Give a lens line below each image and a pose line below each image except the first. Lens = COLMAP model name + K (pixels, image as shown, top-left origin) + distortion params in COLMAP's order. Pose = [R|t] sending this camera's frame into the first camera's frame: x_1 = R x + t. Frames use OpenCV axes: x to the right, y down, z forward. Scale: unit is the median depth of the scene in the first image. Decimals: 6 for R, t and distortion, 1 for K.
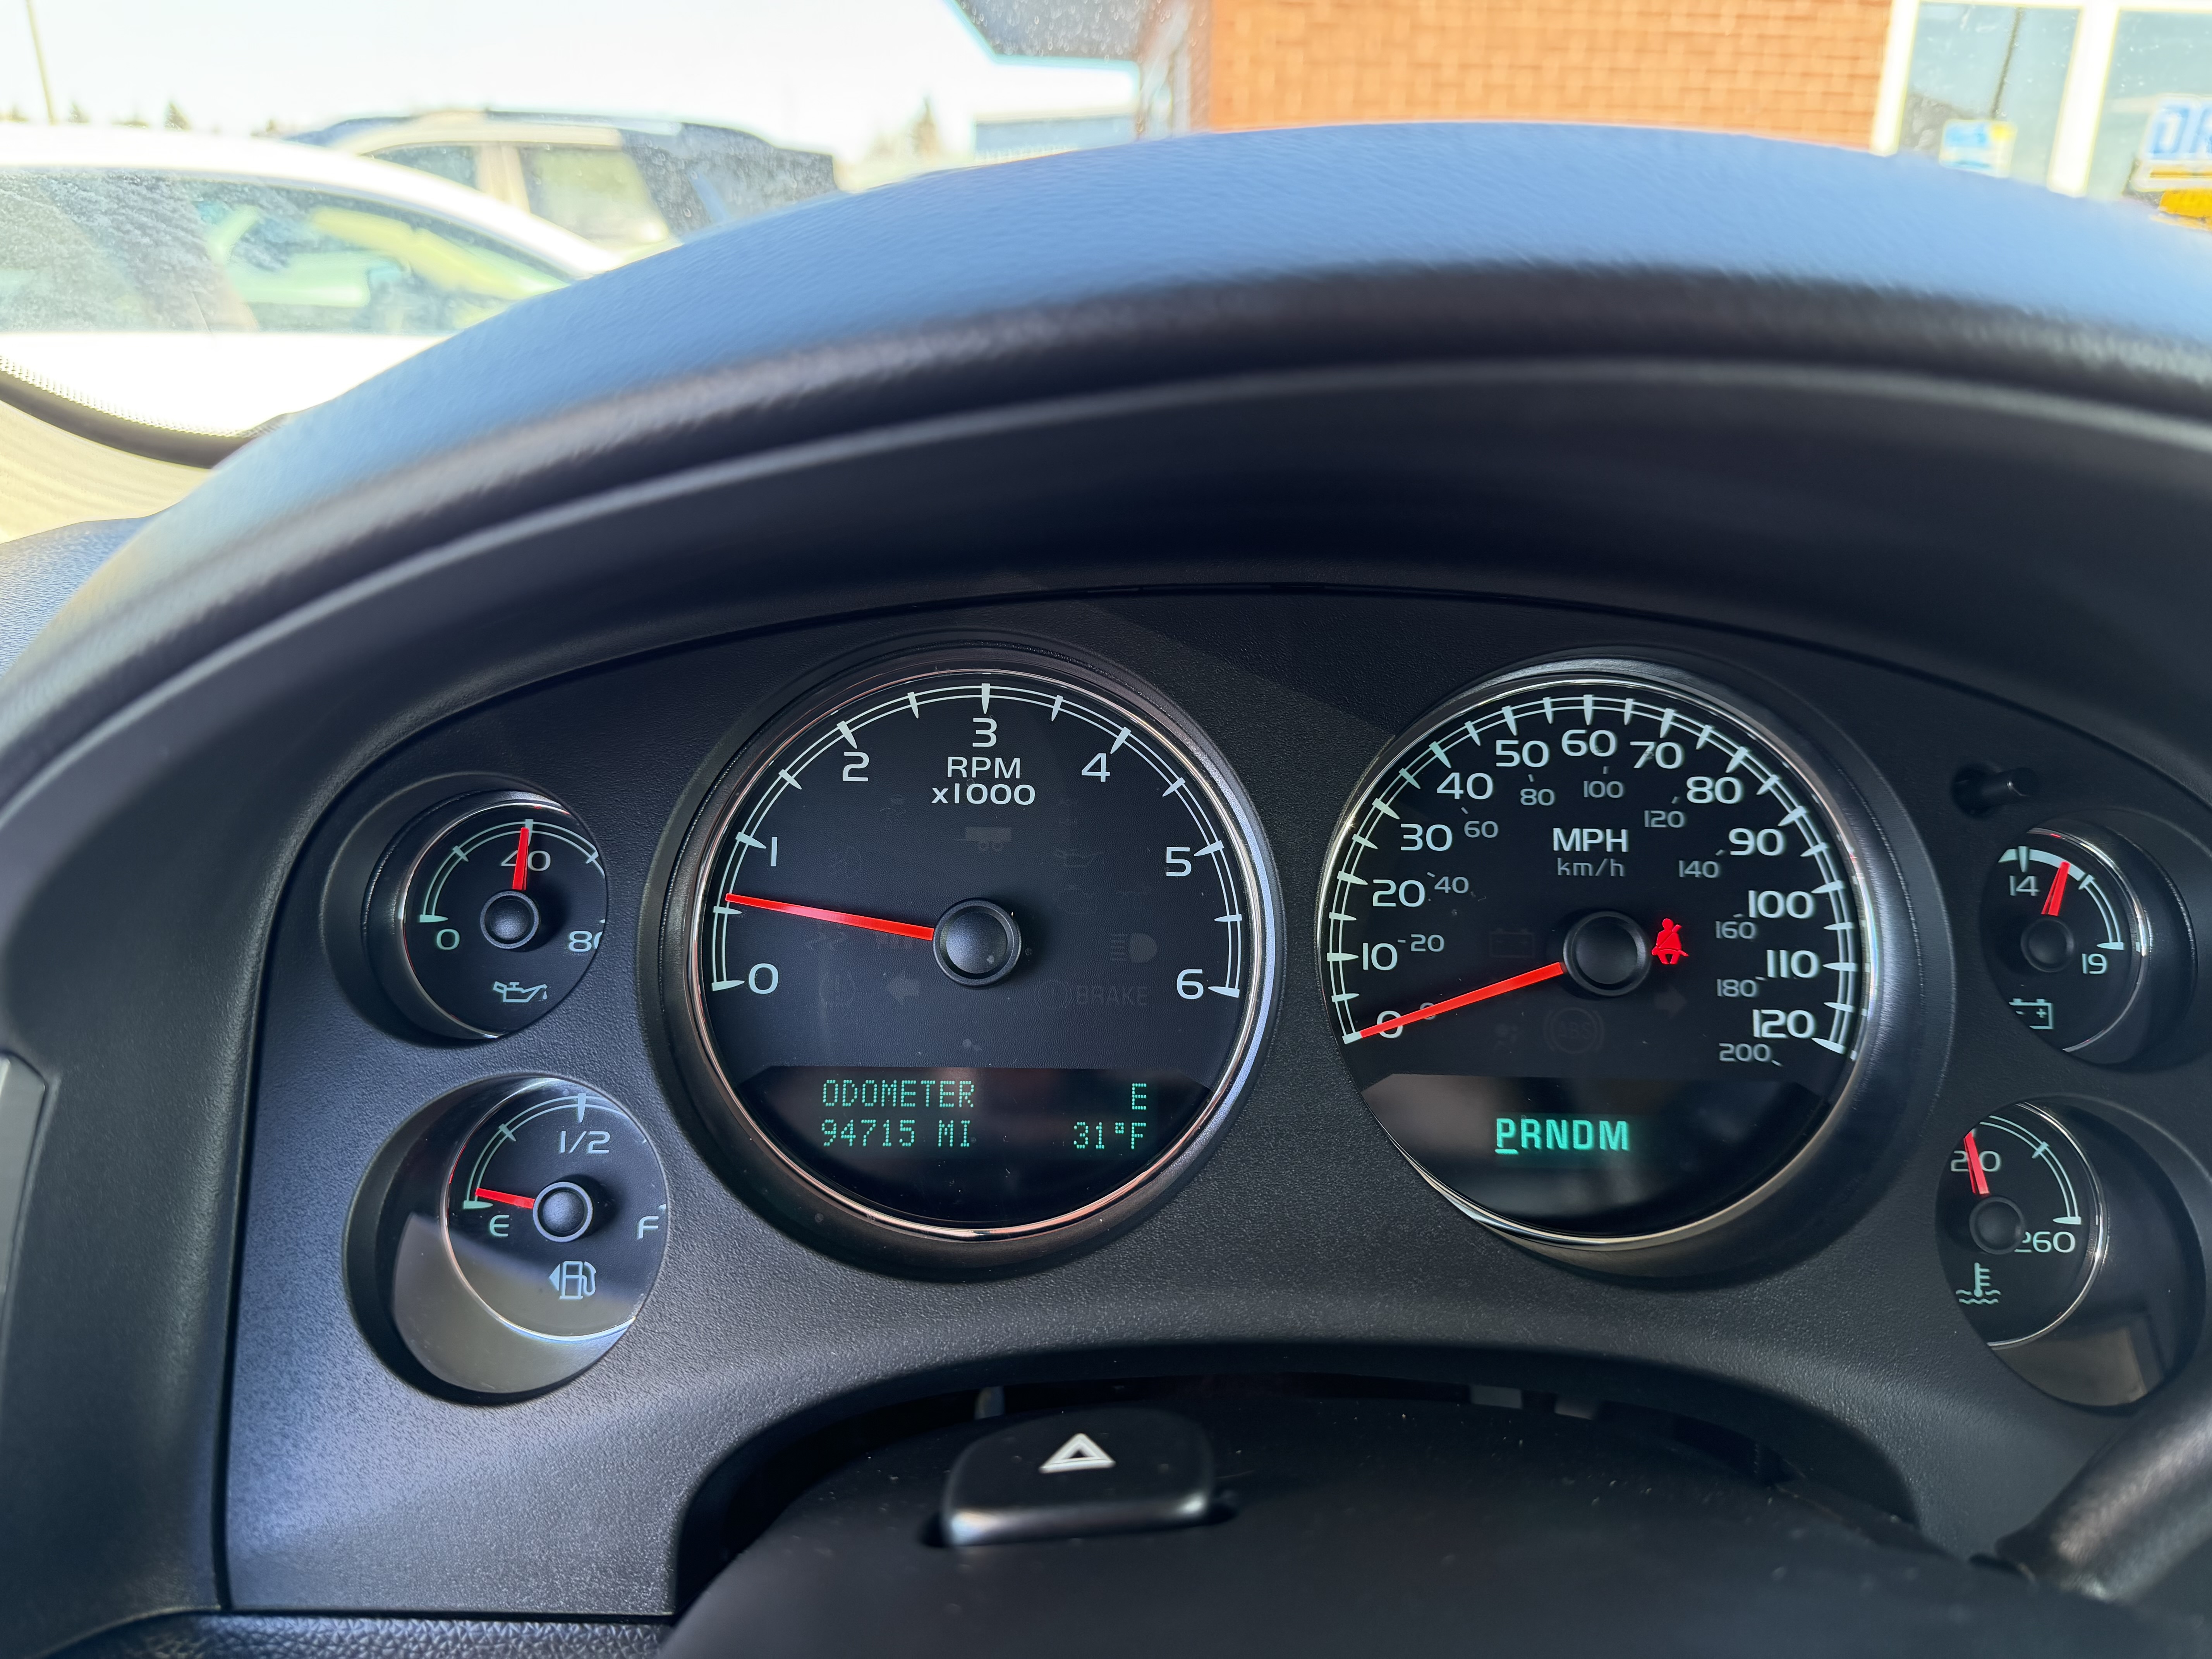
lens RADIAL K [[1463.5, 0, 1112.4], [0, 1463.5, 819.7], [0, 0, 1]] dist [0.058974, -0.055785]
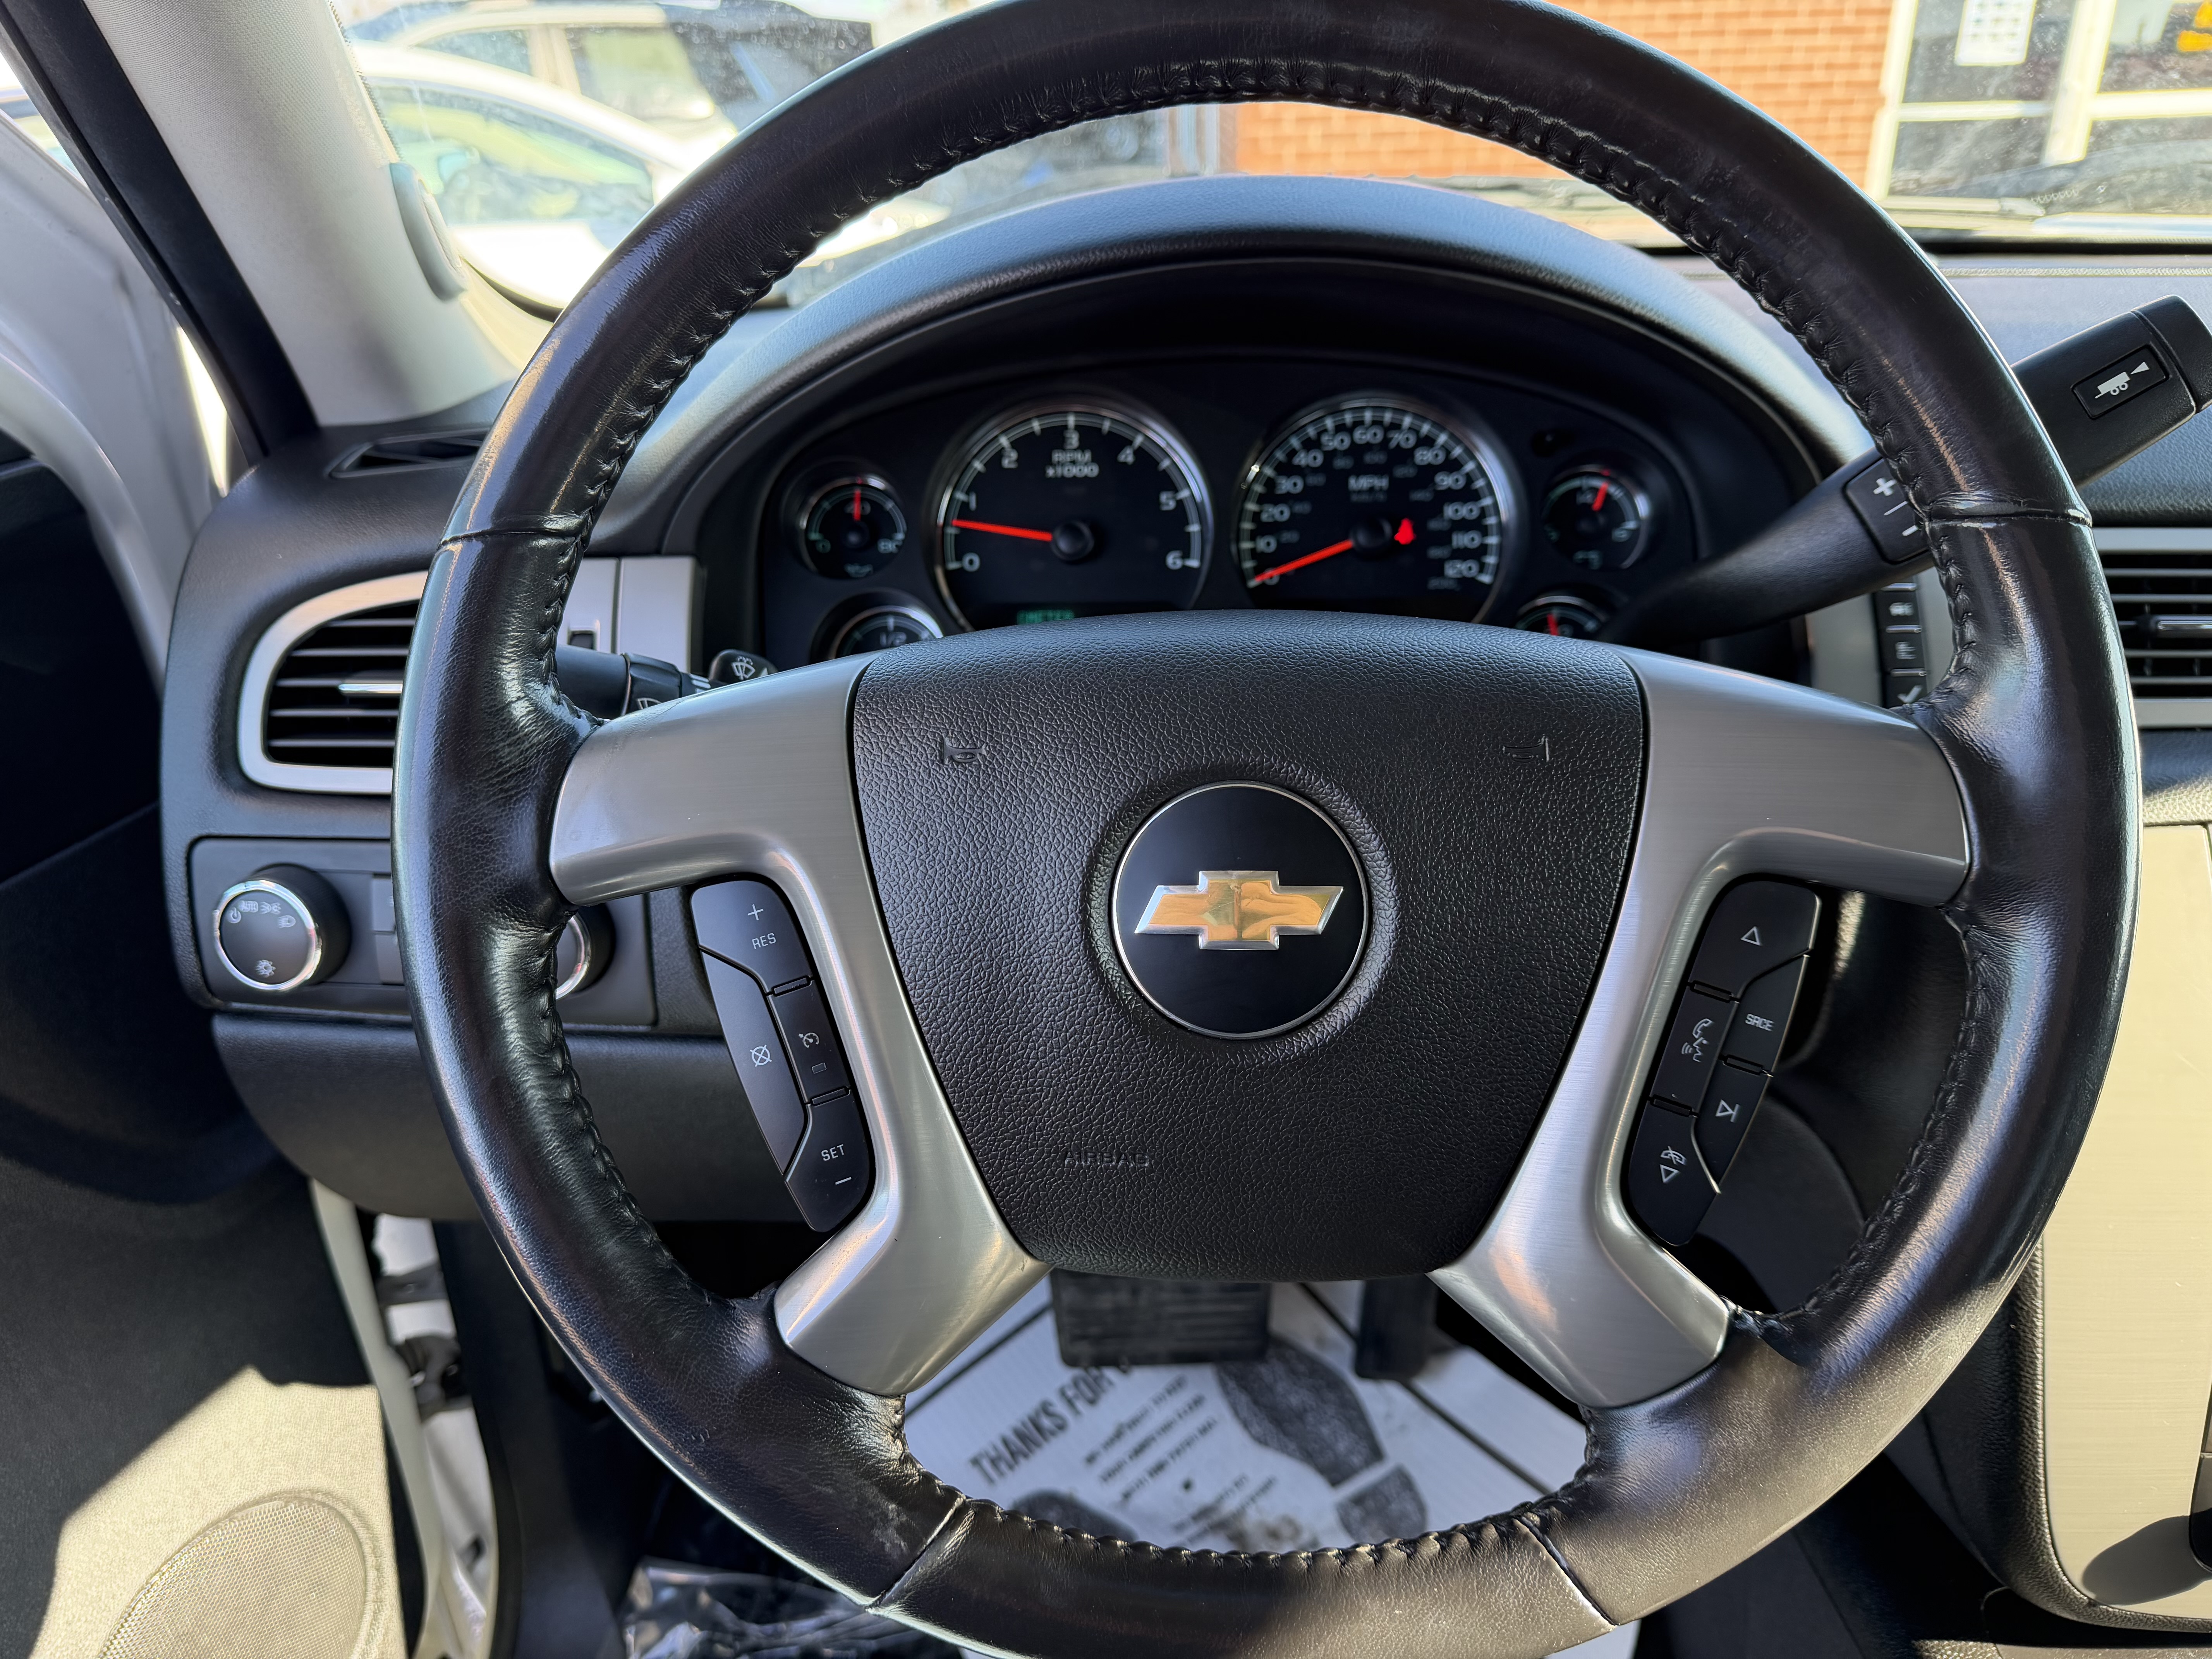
lens RADIAL K [[1463.5, 0, 1112.4], [0, 1463.5, 819.7], [0, 0, 1]] dist [0.058974, -0.055785]
pose [[0.998924, -0.026519, -0.038056, 0.033991], [0.029673, 0.995950, 0.084867, 0.295963], [0.035651, -0.085905, 0.995665, -1.087980]]
